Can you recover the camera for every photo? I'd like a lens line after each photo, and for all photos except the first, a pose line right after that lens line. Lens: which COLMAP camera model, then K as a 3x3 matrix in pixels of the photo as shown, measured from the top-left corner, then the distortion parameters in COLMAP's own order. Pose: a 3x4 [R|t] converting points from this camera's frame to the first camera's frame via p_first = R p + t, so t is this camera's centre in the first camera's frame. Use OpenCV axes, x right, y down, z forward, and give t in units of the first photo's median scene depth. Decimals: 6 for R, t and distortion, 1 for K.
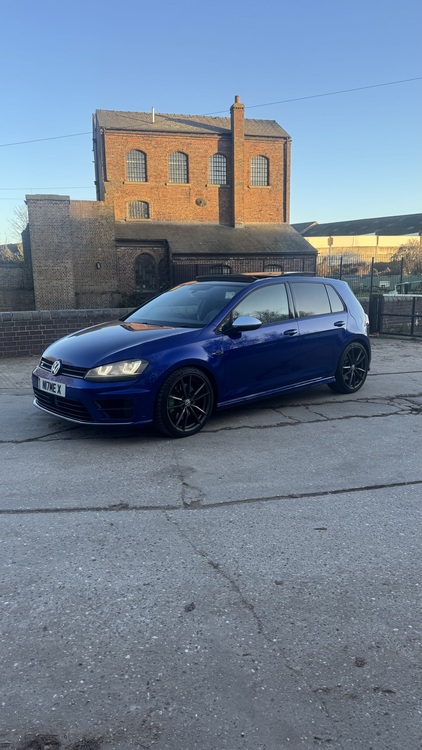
lens RADIAL K [[528.0, 0, 211.0], [0, 528.0, 375.0], [0, 0, 1]] dist [0.028597, -0.001315]
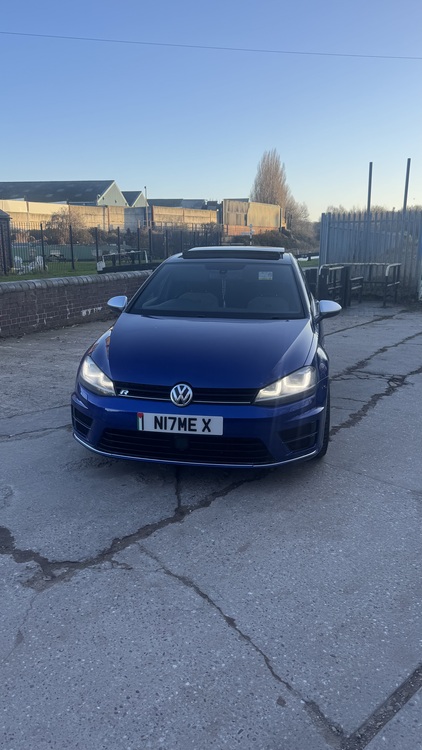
lens RADIAL K [[528.0, 0, 211.0], [0, 528.0, 375.0], [0, 0, 1]] dist [0.028597, -0.001315]
pose [[0.796972, -0.132894, 0.589216, -0.376484], [0.098552, 0.991034, 0.090220, -0.054533], [-0.595923, -0.013834, 0.802923, 0.256850]]
